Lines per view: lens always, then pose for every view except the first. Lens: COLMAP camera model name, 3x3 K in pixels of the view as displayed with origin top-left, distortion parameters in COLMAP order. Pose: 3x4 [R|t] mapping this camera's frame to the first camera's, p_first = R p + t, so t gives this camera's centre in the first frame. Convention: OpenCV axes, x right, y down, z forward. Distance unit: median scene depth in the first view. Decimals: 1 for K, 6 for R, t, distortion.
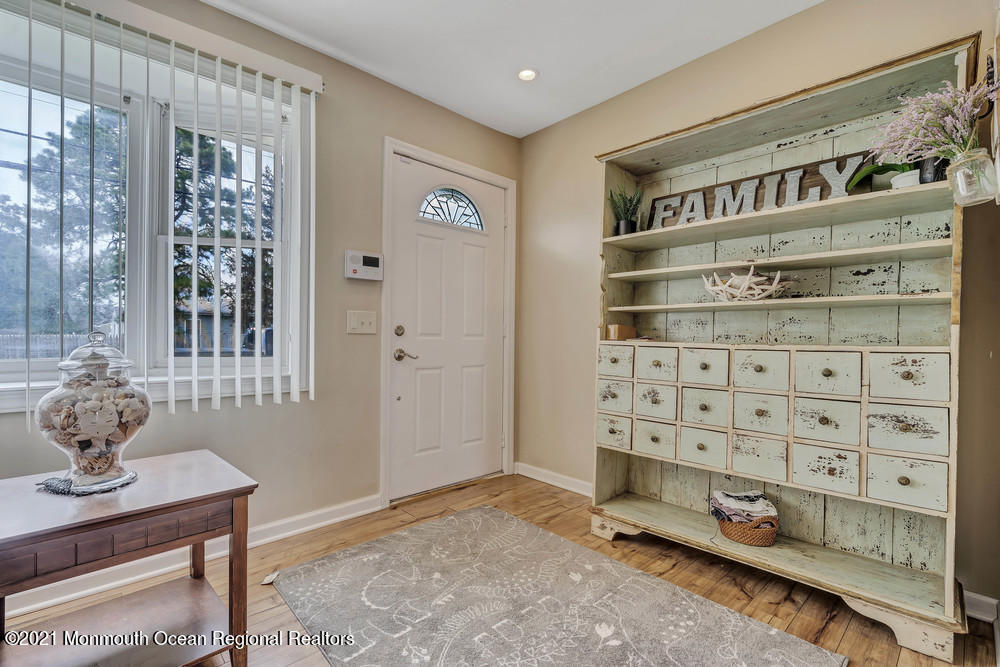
lens RADIAL K [[451.5, 0, 502.2], [0, 451.5, 338.4], [0, 0, 1]] dist [-0.001285, 0.000243]
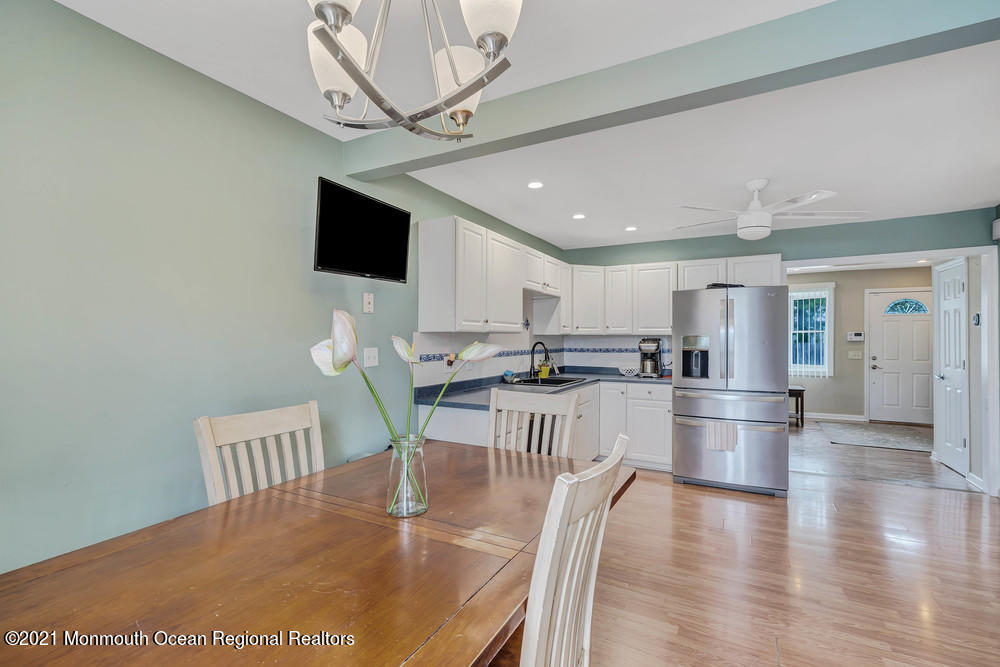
lens RADIAL K [[451.5, 0, 501.3], [0, 451.5, 335.5], [0, 0, 1]] dist [-0.001285, 0.000243]
pose [[0.312434, -0.012875, -0.949852, 2.116417], [0.000987, 0.999912, -0.013229, -0.152500], [0.949939, 0.003195, 0.312419, -2.533934]]
